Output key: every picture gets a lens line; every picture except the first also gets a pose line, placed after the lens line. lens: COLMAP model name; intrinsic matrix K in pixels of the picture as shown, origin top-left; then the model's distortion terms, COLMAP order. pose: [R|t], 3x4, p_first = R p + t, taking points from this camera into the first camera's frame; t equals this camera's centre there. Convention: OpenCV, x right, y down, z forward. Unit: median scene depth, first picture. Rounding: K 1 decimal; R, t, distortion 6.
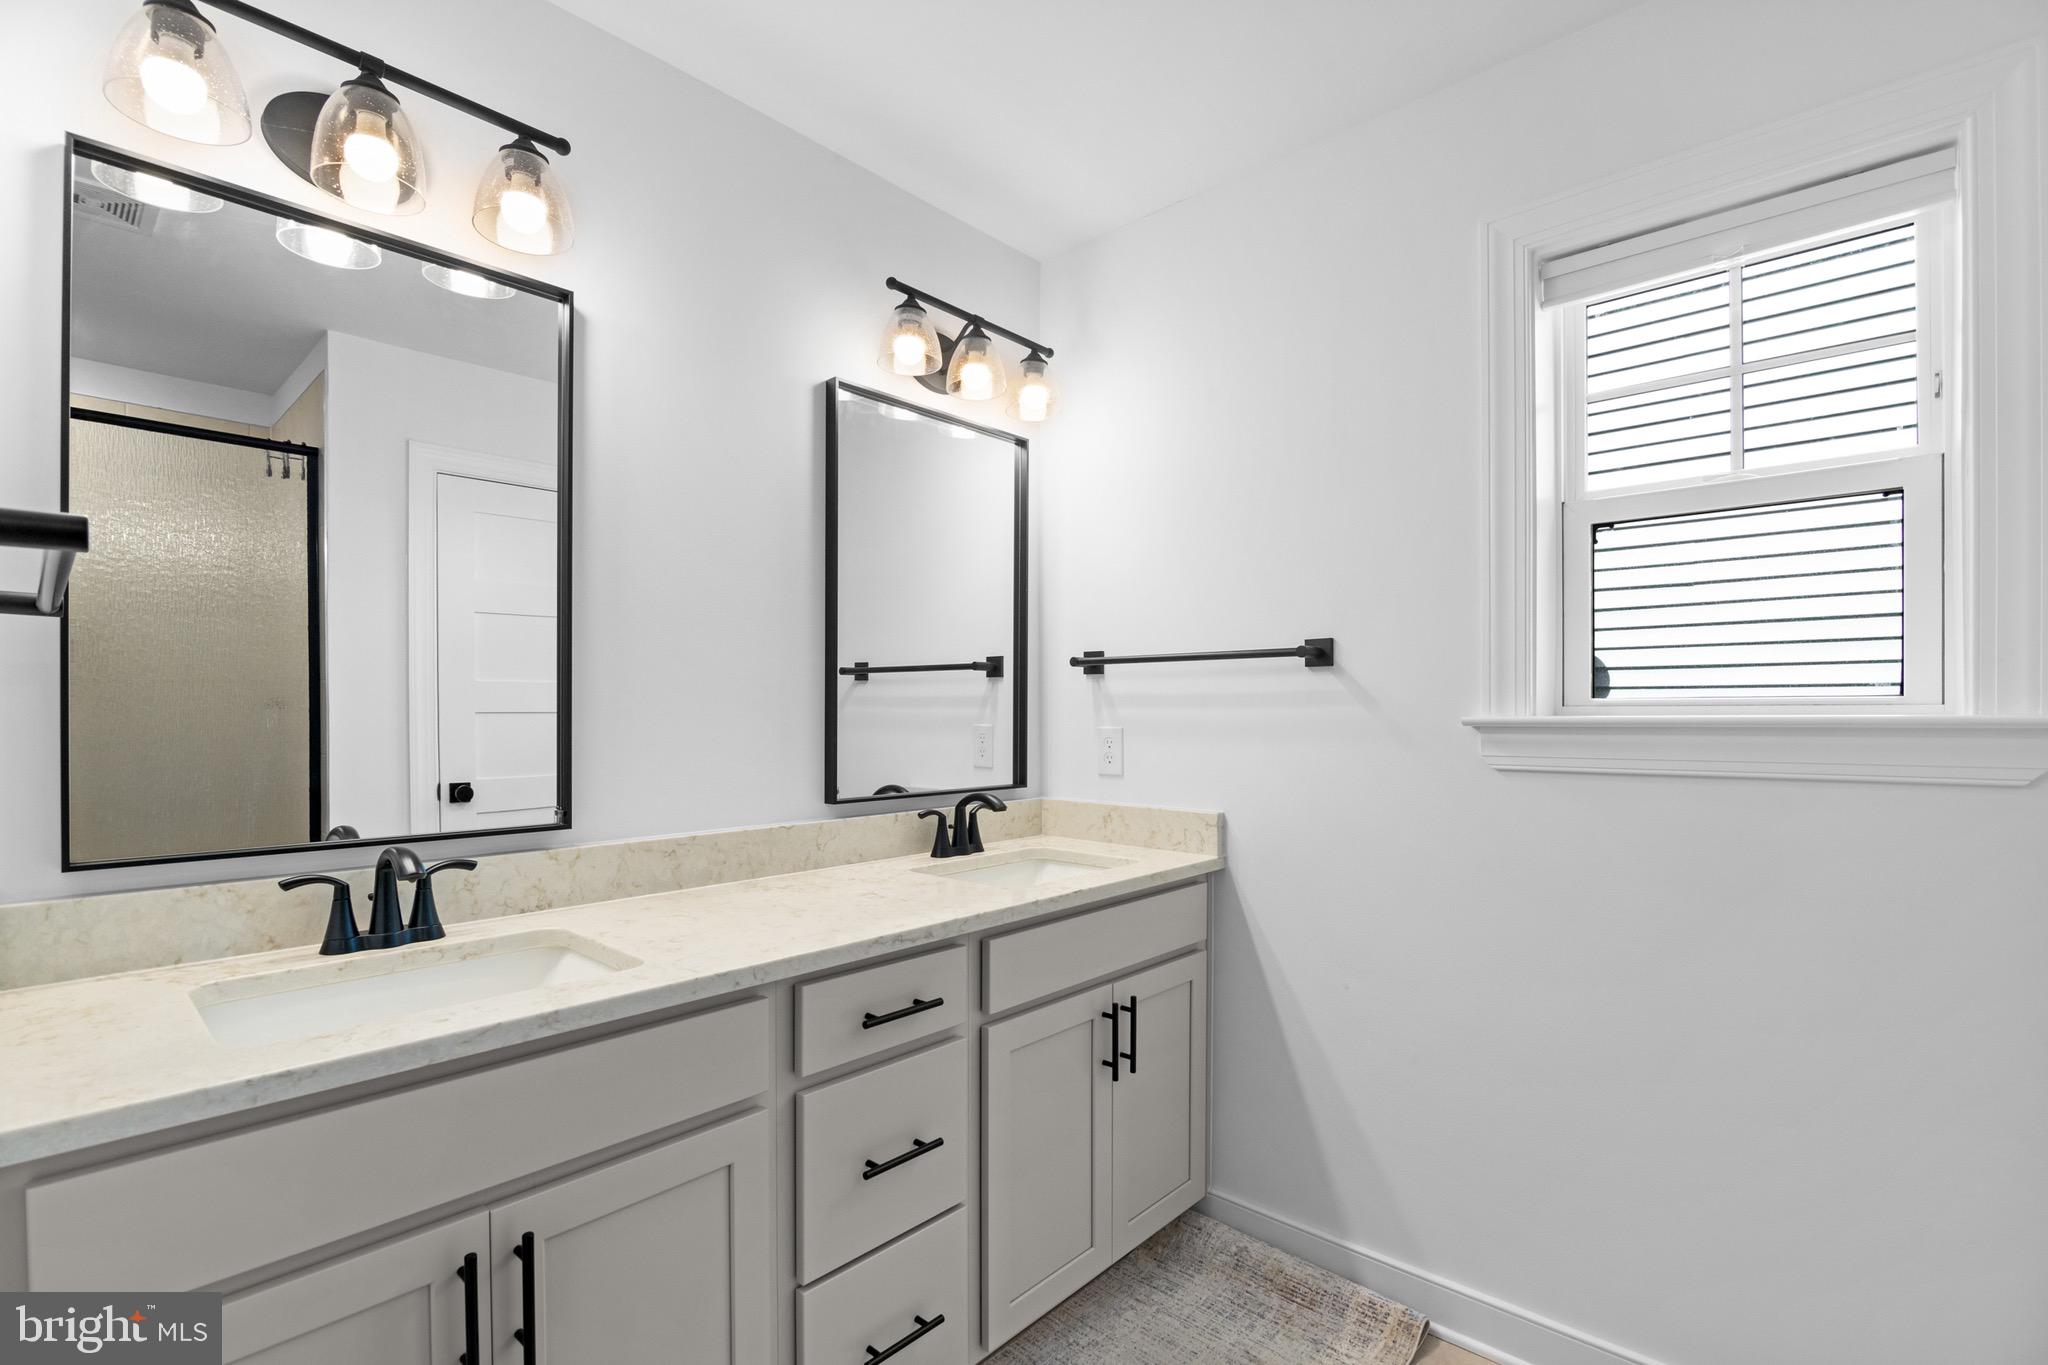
lens RADIAL K [[911.3, 0, 1030.3], [0, 911.3, 718.4], [0, 0, 1]] dist [-0.012906, -0.000961]
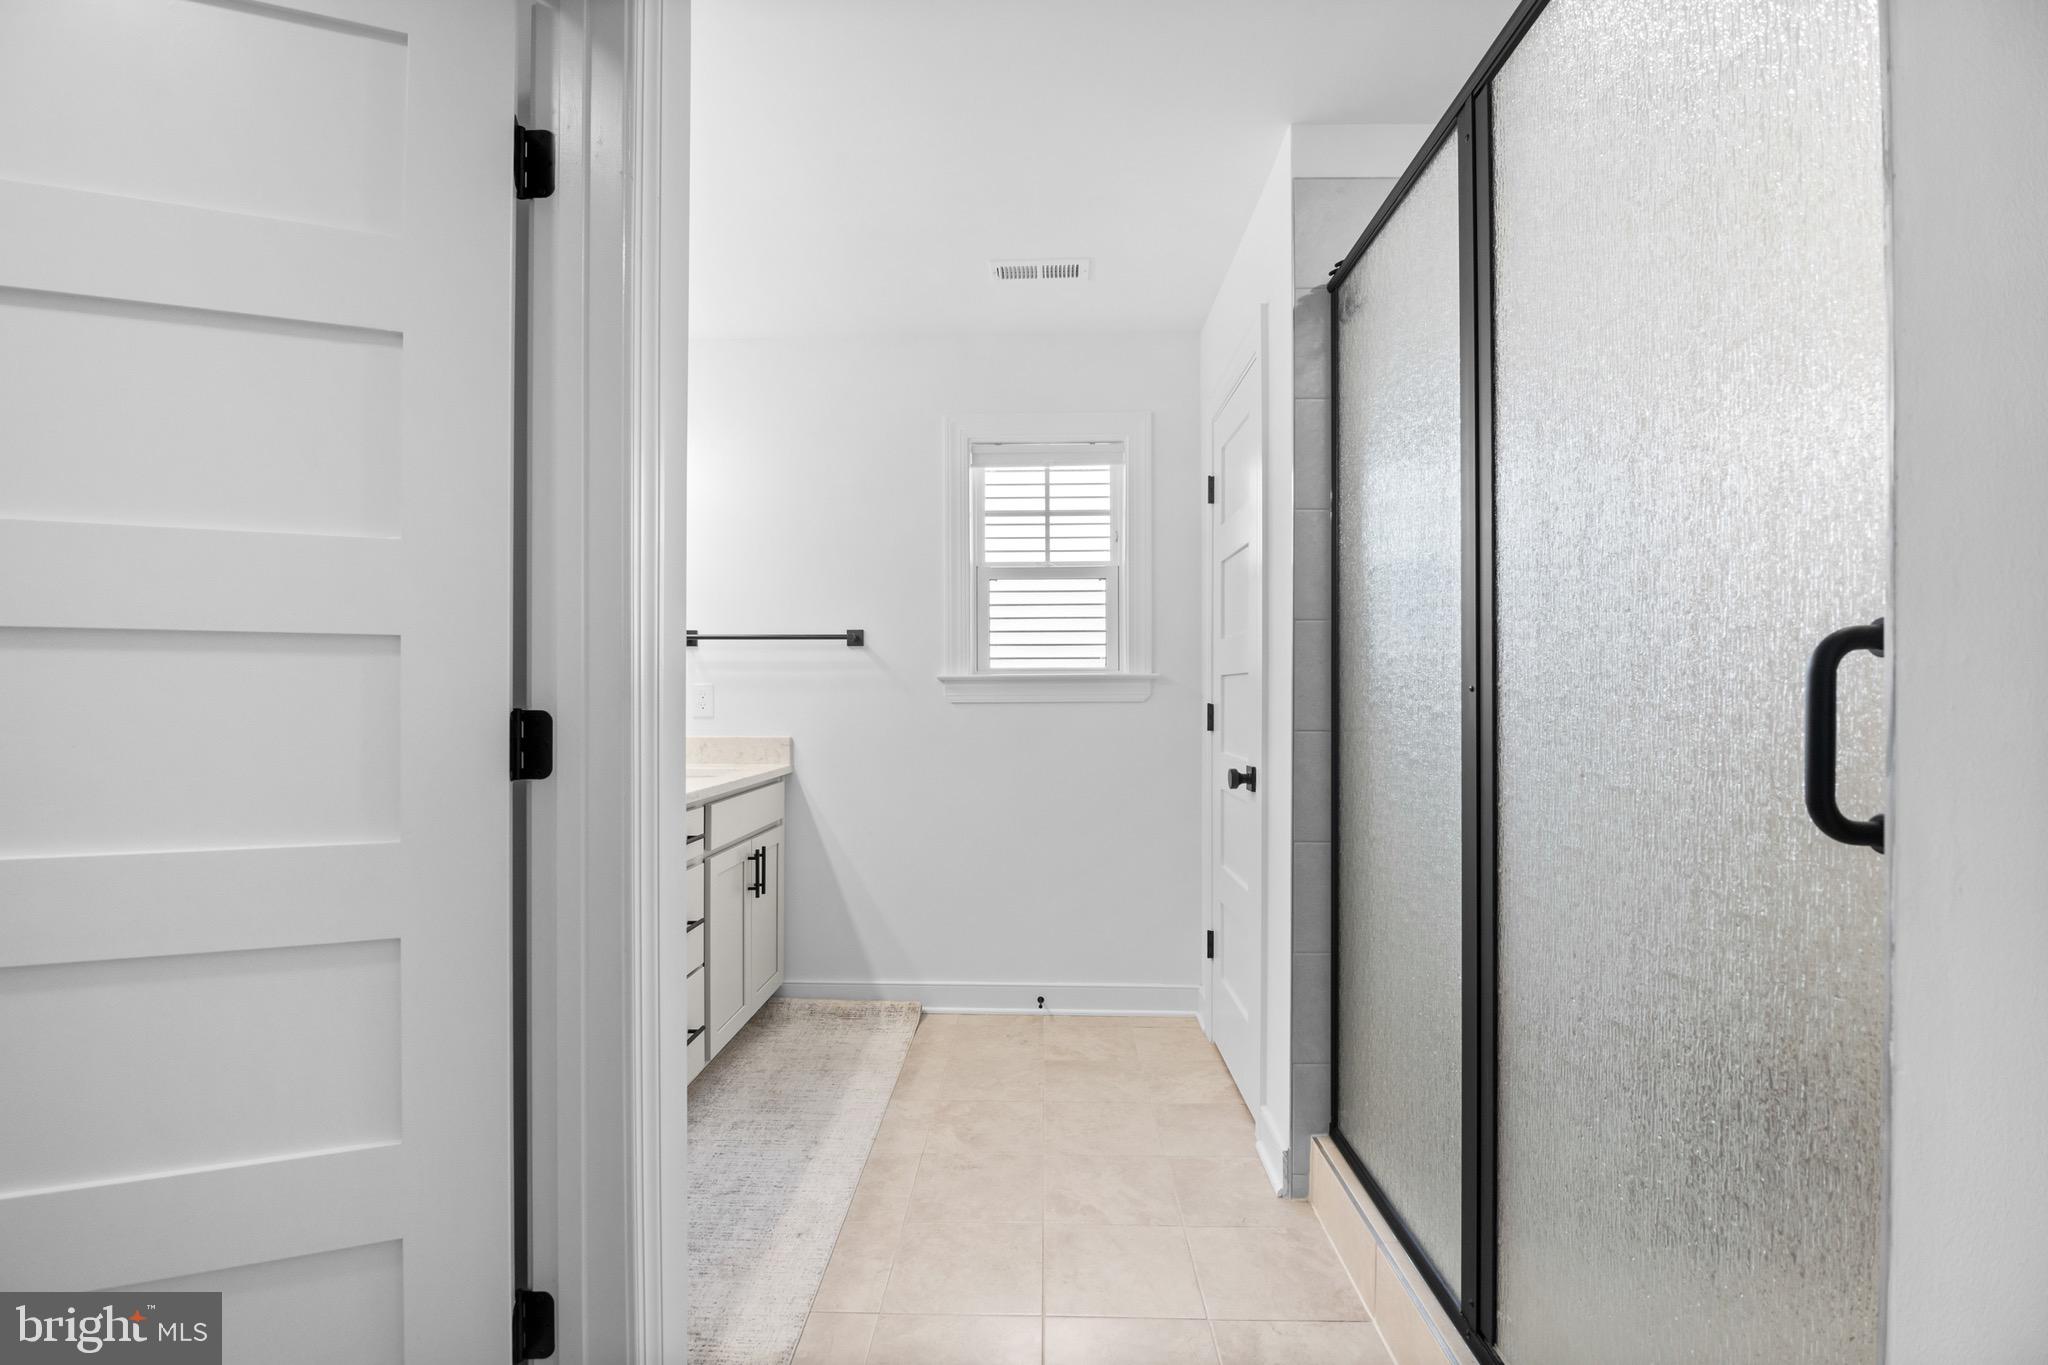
lens RADIAL K [[911.3, 0, 1024.5], [0, 911.3, 688.9], [0, 0, 1]] dist [-0.012906, -0.000961]
pose [[0.760185, 0.002554, 0.649702, -0.566372], [0.004888, 0.999941, -0.009651, 0.042503], [-0.649689, 0.010512, 0.760128, -0.512749]]
